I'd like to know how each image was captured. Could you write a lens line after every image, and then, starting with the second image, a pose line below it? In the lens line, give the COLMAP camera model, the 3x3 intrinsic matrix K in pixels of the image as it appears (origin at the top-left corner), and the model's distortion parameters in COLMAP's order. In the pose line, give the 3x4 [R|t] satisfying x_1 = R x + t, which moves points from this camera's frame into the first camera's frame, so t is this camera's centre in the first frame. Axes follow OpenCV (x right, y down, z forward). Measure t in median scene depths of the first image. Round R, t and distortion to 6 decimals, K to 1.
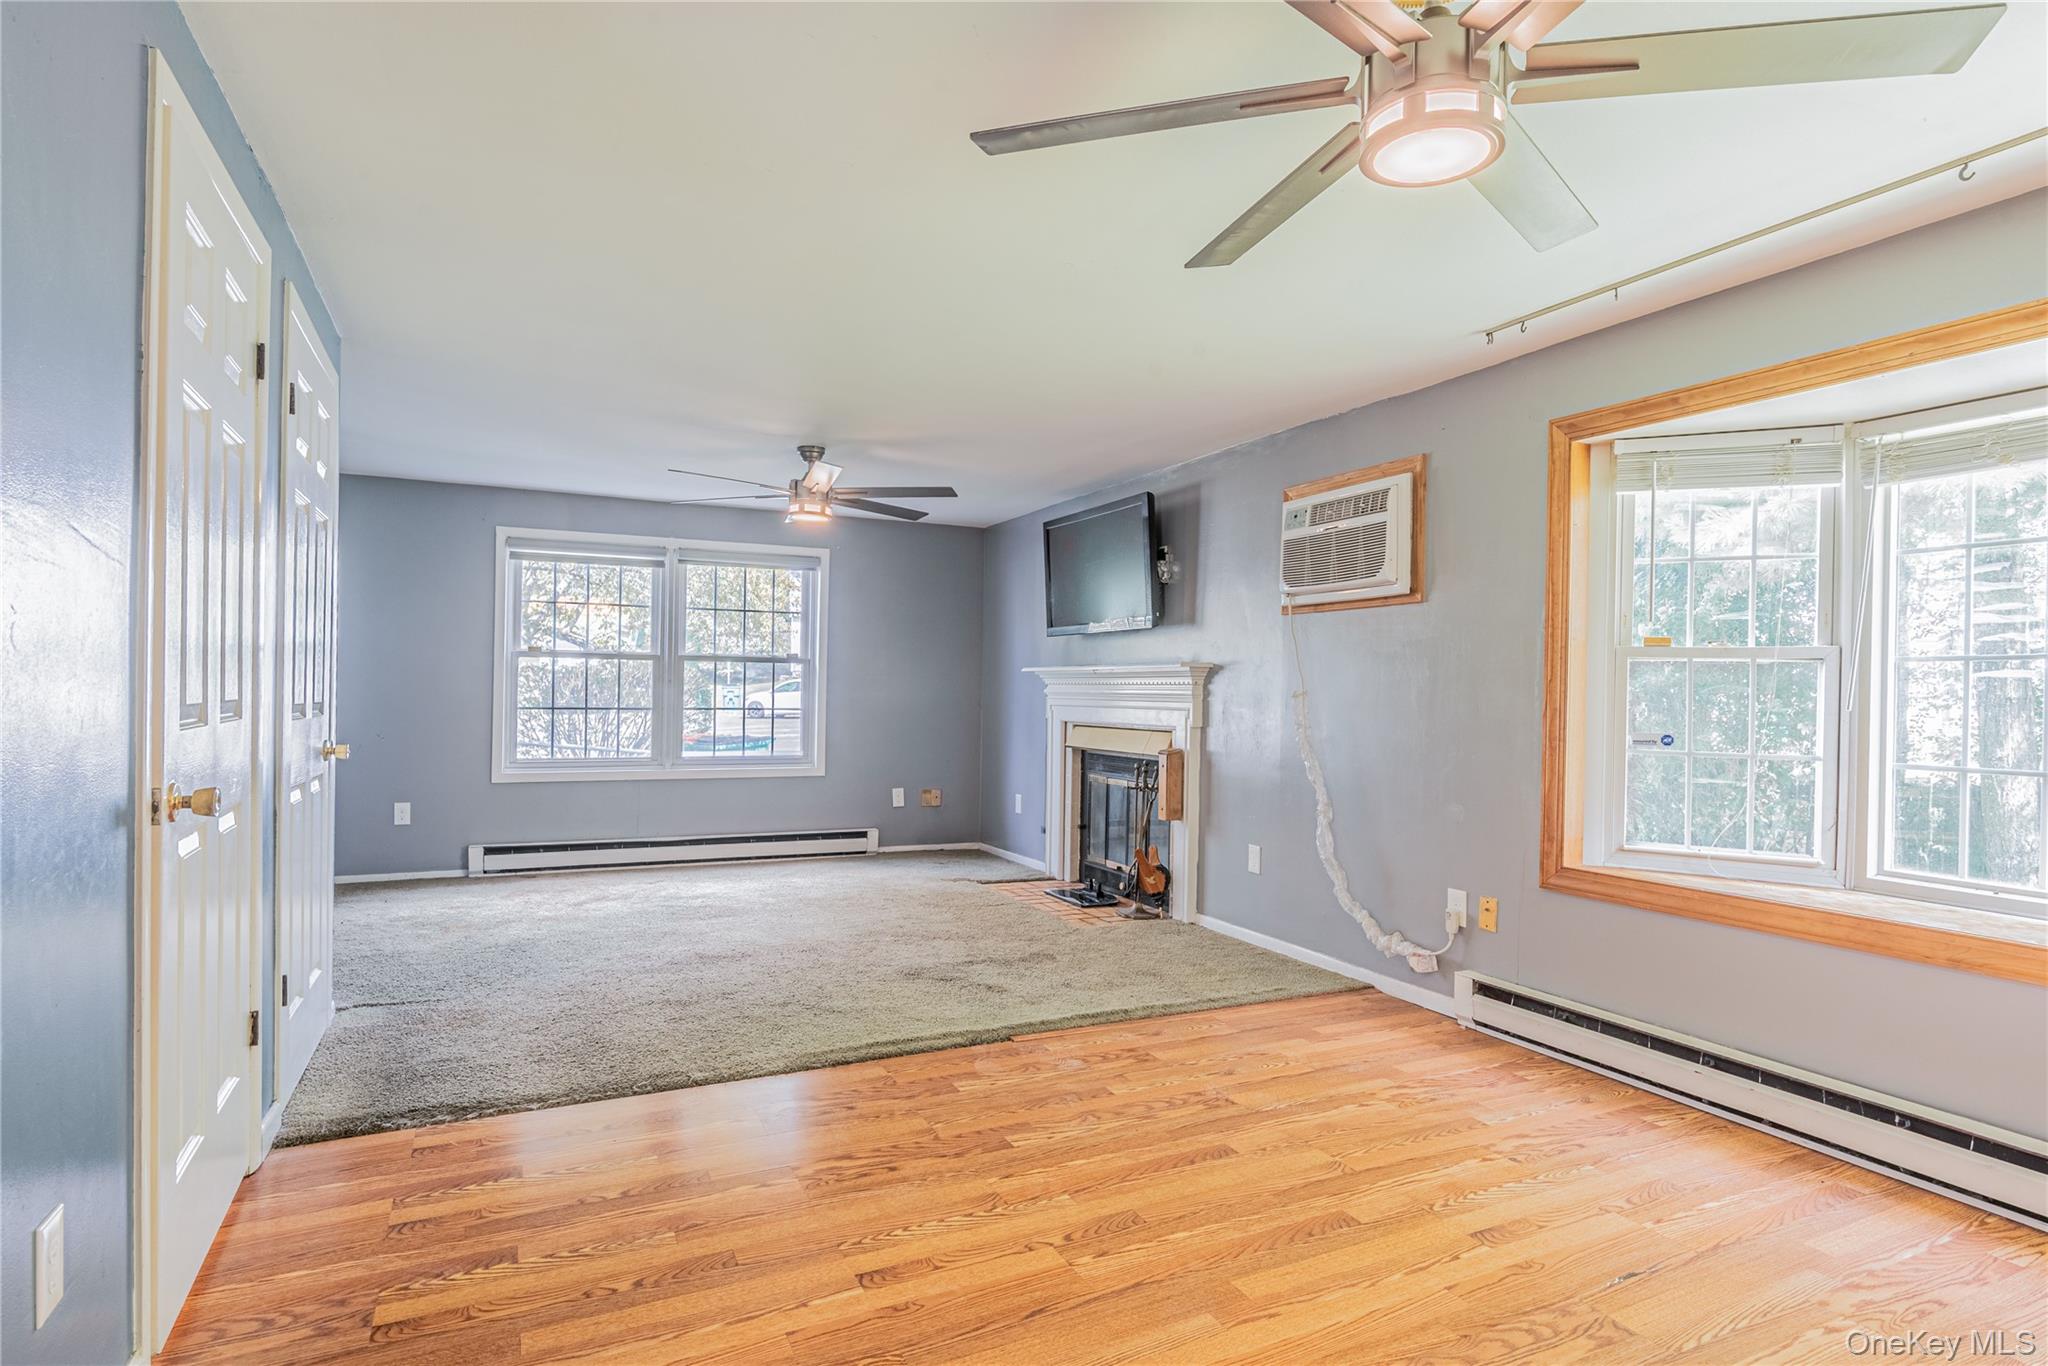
lens RADIAL K [[1055.5, 0, 991.3], [0, 1055.5, 688.5], [0, 0, 1]] dist [-0.006122, -0.002074]
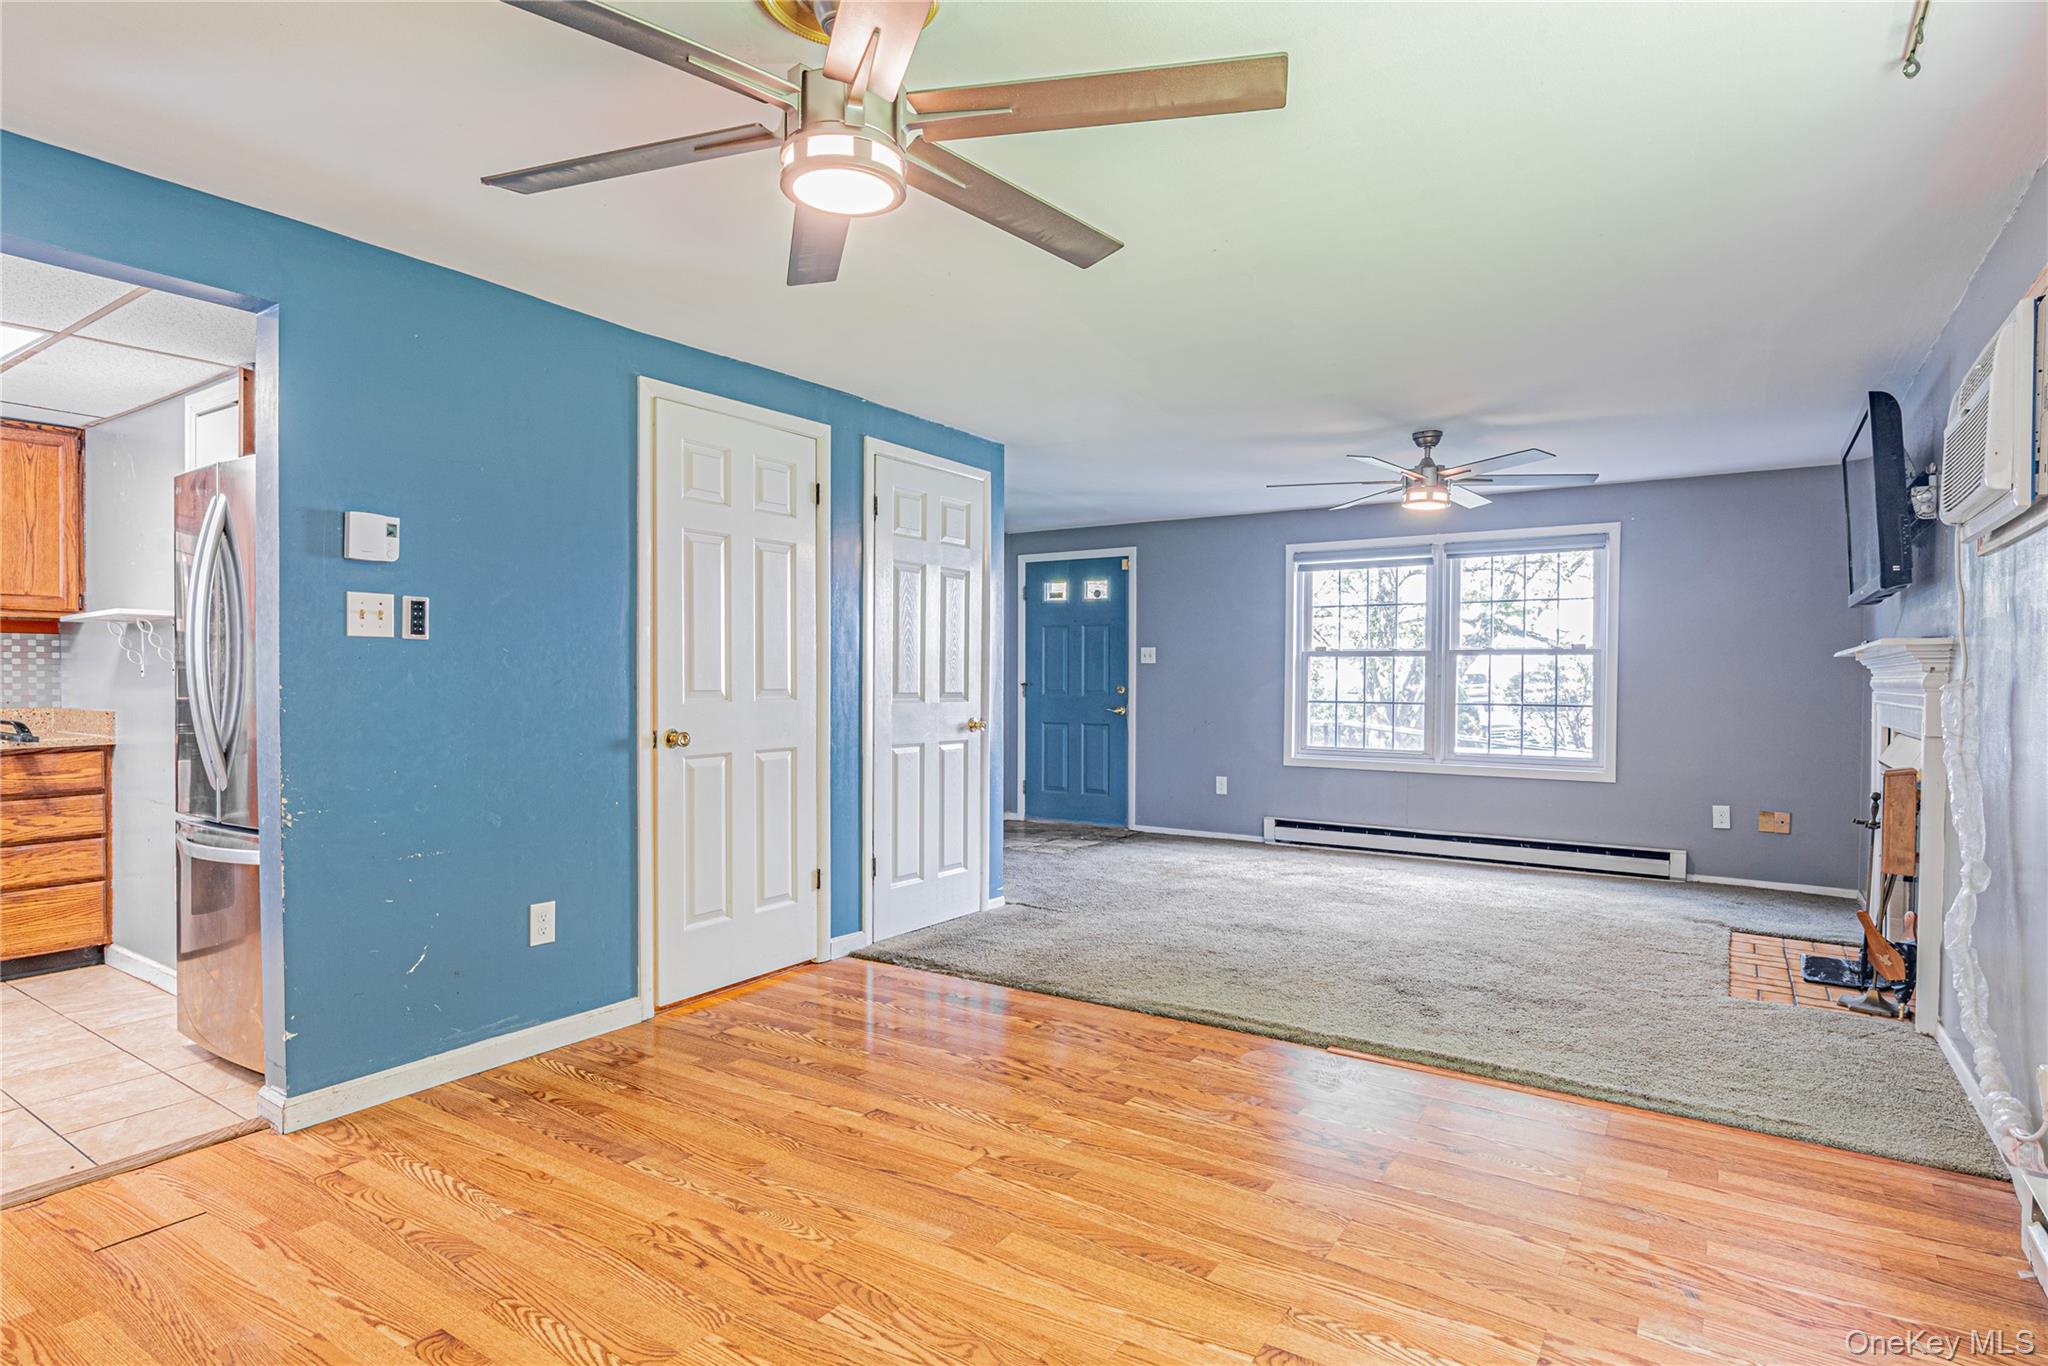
lens RADIAL K [[1055.5, 0, 1028.0], [0, 1055.5, 686.6], [0, 0, 1]] dist [-0.006122, -0.002074]
pose [[0.521389, -0.004520, -0.853307, 0.625907], [0.003852, 0.999988, -0.002943, 0.007879], [0.853310, -0.001752, 0.521400, 0.249867]]
